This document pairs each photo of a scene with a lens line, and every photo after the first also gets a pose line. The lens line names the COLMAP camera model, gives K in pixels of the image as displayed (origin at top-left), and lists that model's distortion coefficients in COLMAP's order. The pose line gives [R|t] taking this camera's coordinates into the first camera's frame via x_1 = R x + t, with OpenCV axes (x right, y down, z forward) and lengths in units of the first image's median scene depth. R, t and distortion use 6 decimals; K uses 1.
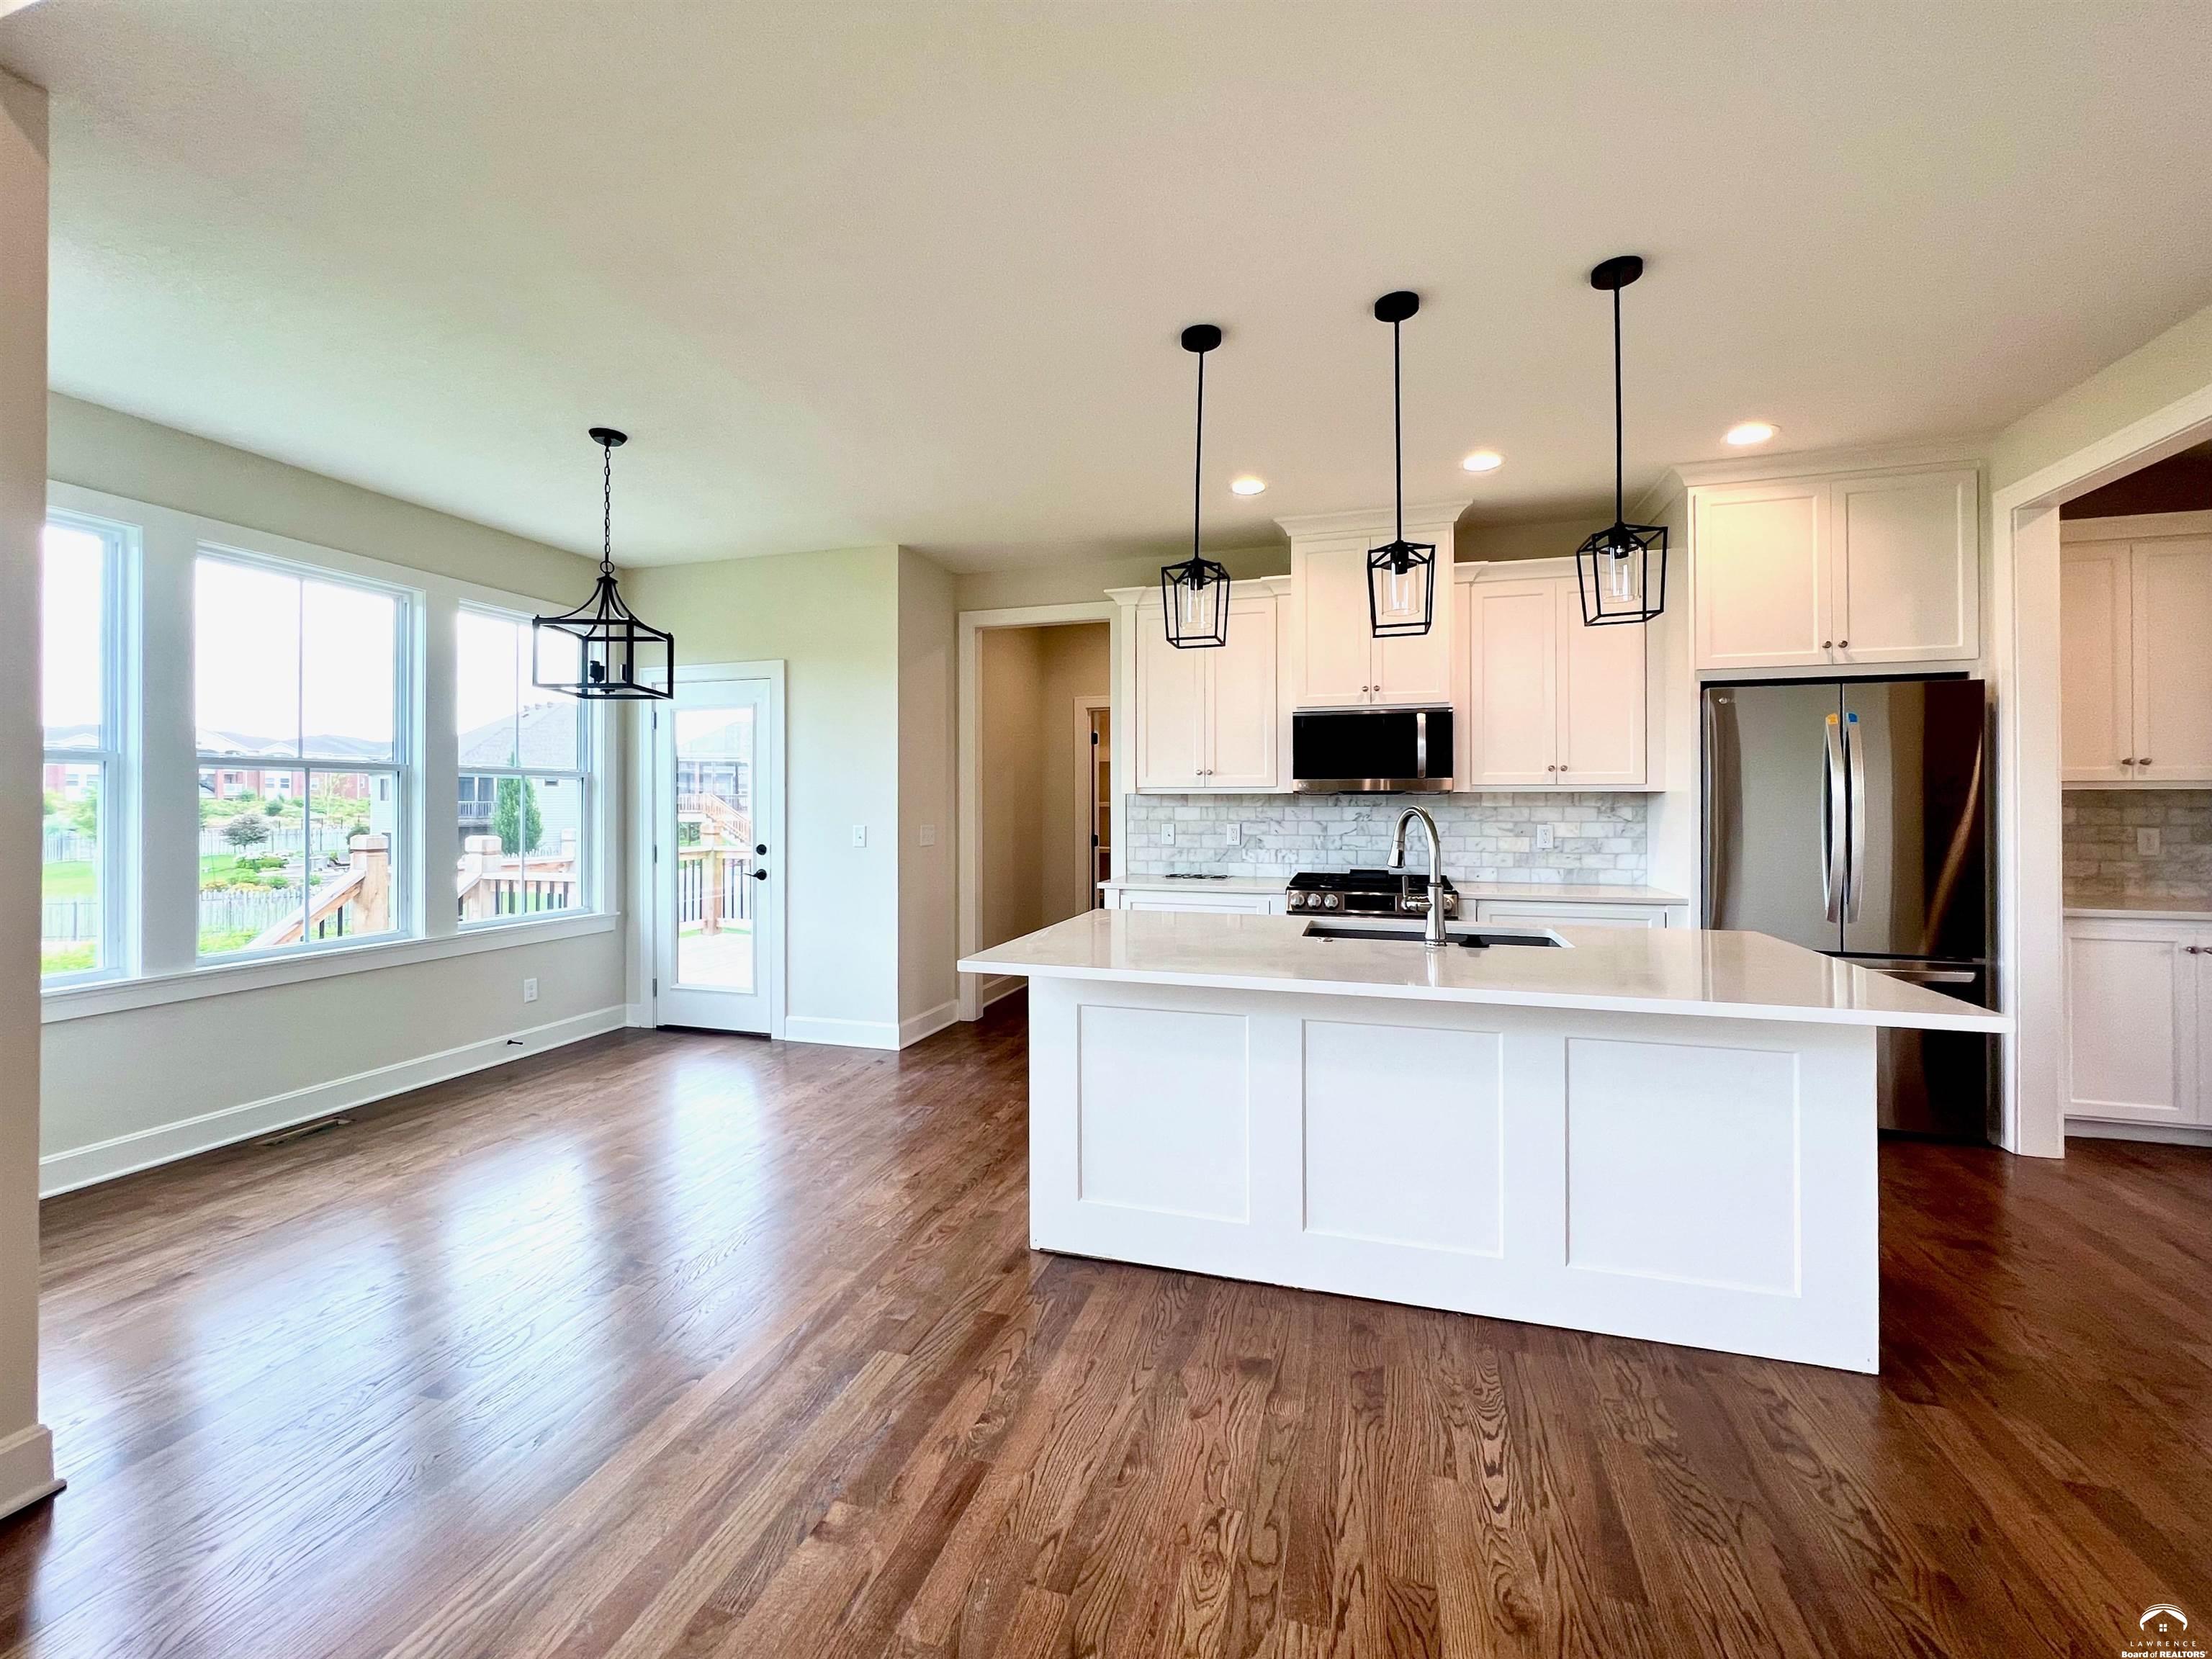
lens RADIAL K [[914.2, 0, 1092.2], [0, 914.2, 811.9], [0, 0, 1]] dist [-0.002793, -0.000410]
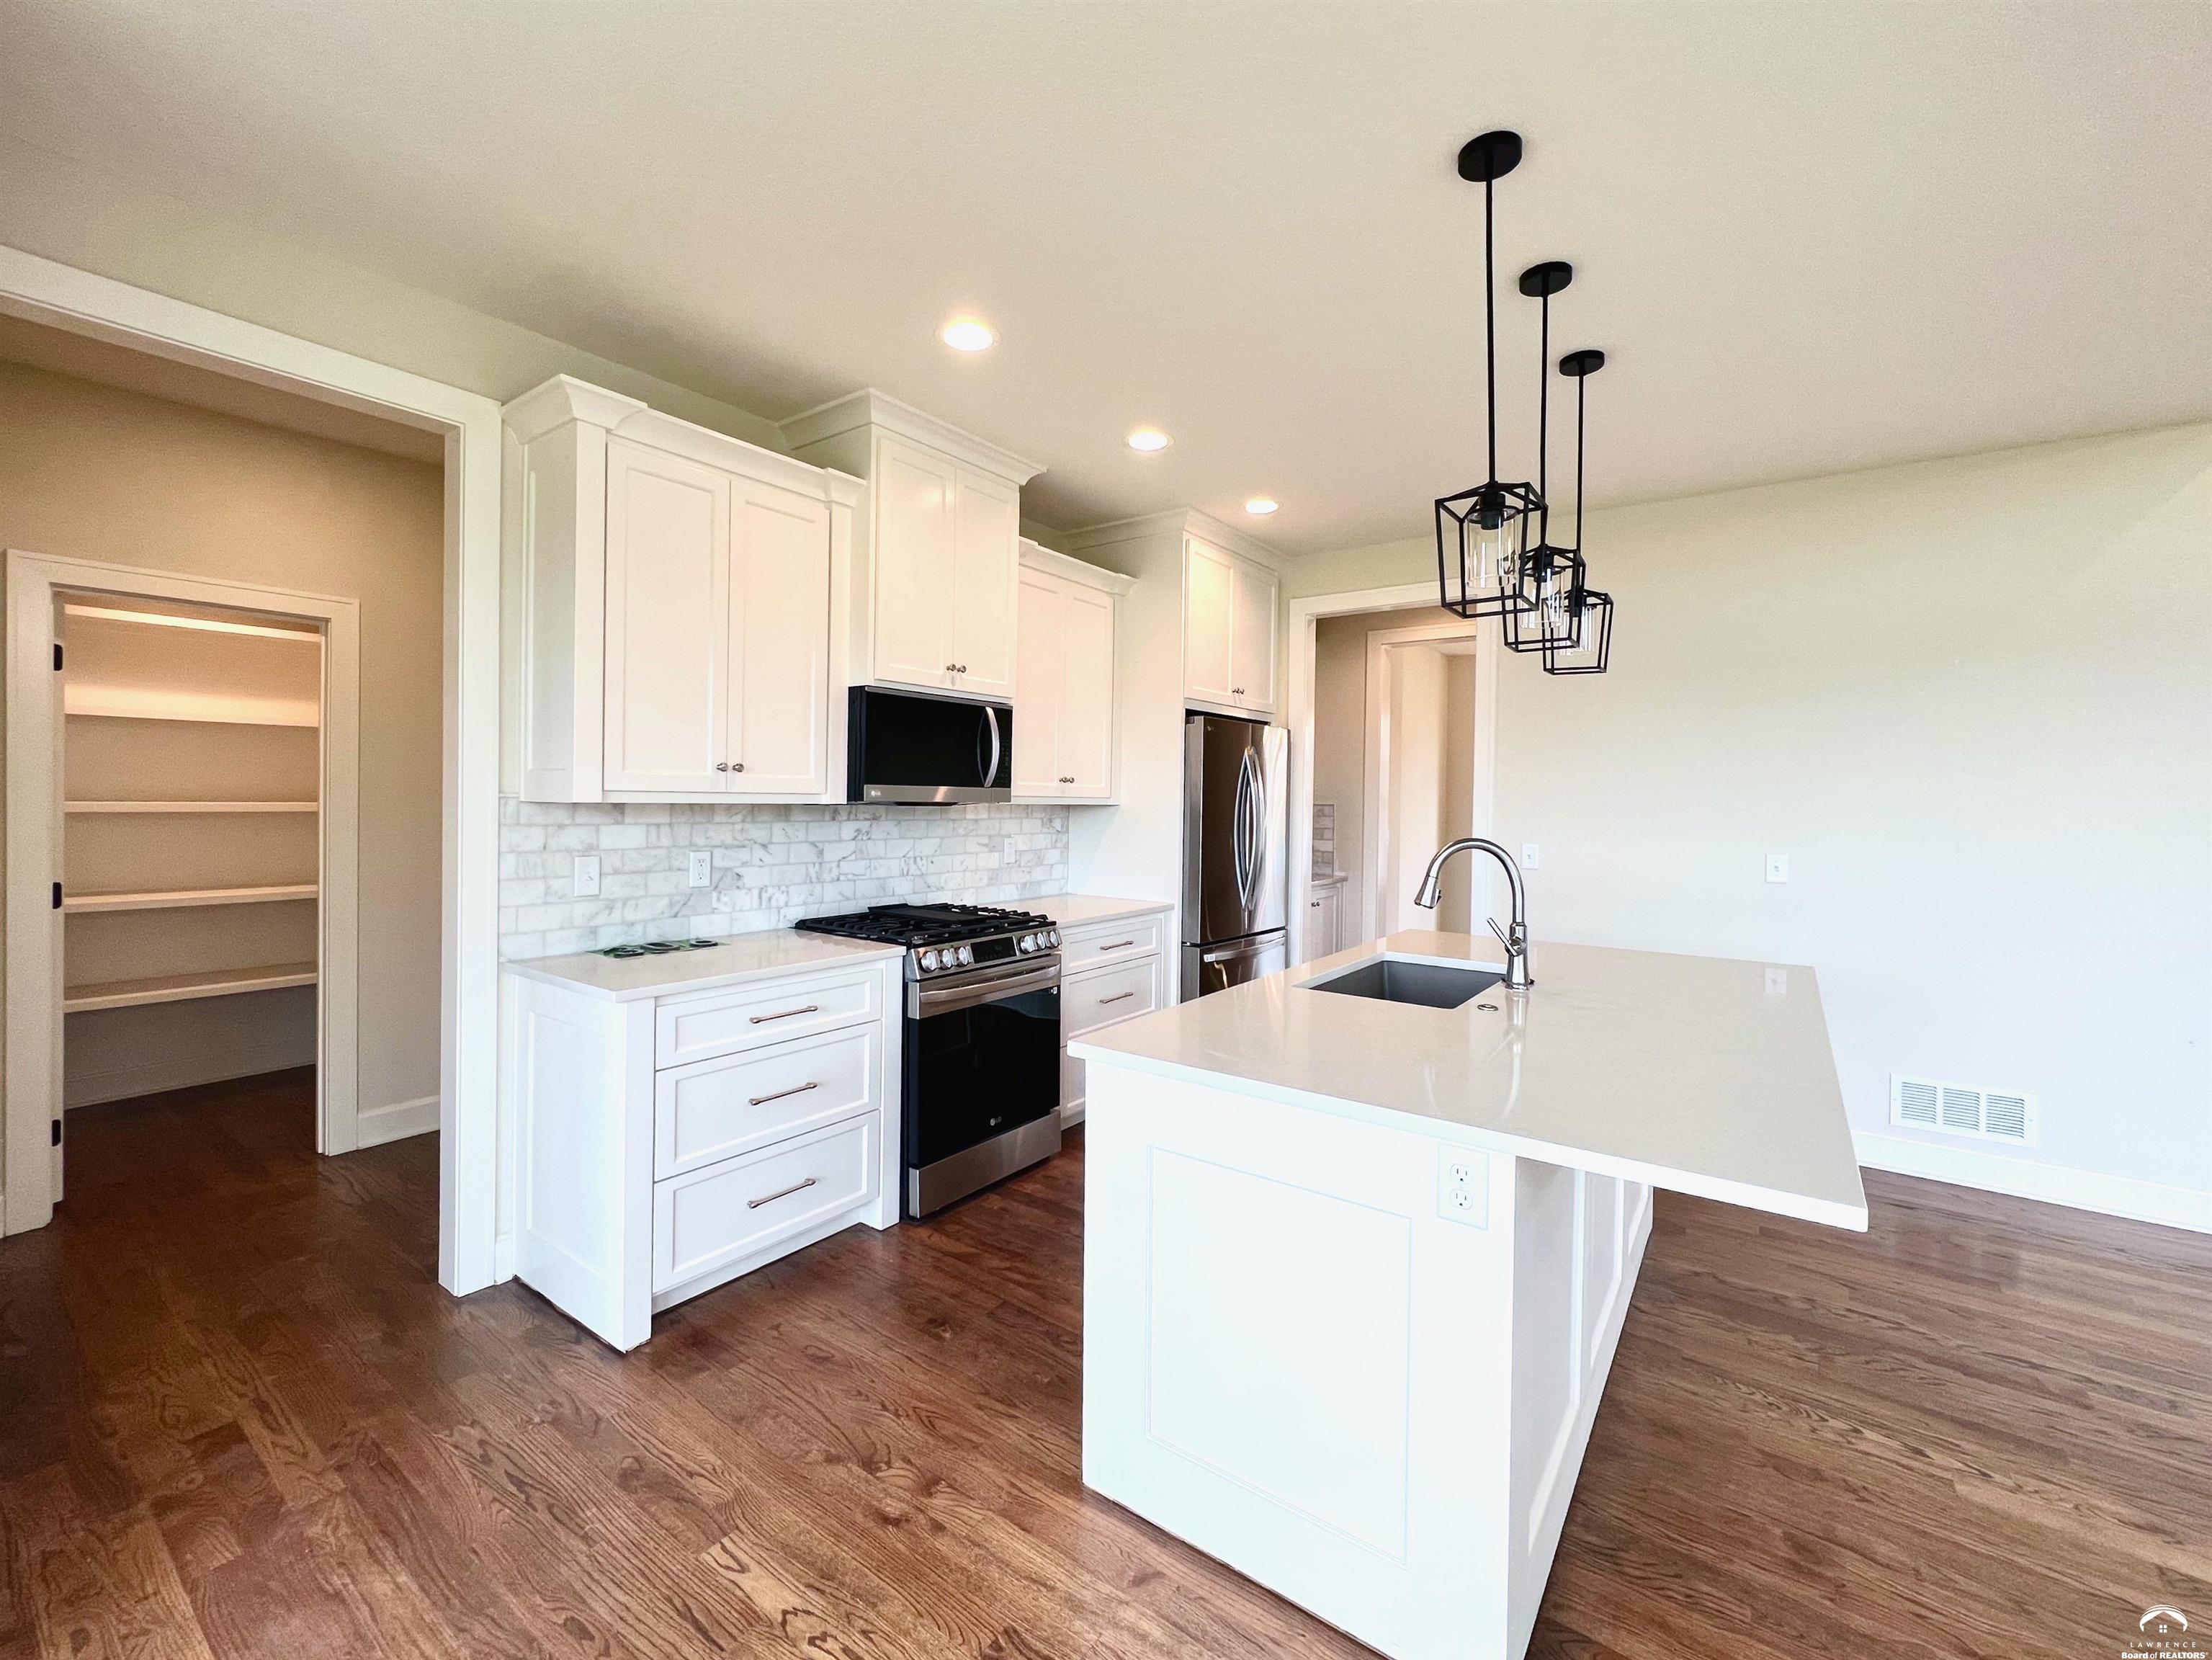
lens RADIAL K [[914.3, 0, 1092.9], [0, 914.3, 814.9], [0, 0, 1]] dist [-0.002793, -0.000410]
pose [[0.345244, -0.010050, 0.938459, -0.351585], [-0.002382, 0.999930, 0.011585, -0.020506], [-0.938510, -0.006235, 0.345196, 0.594749]]
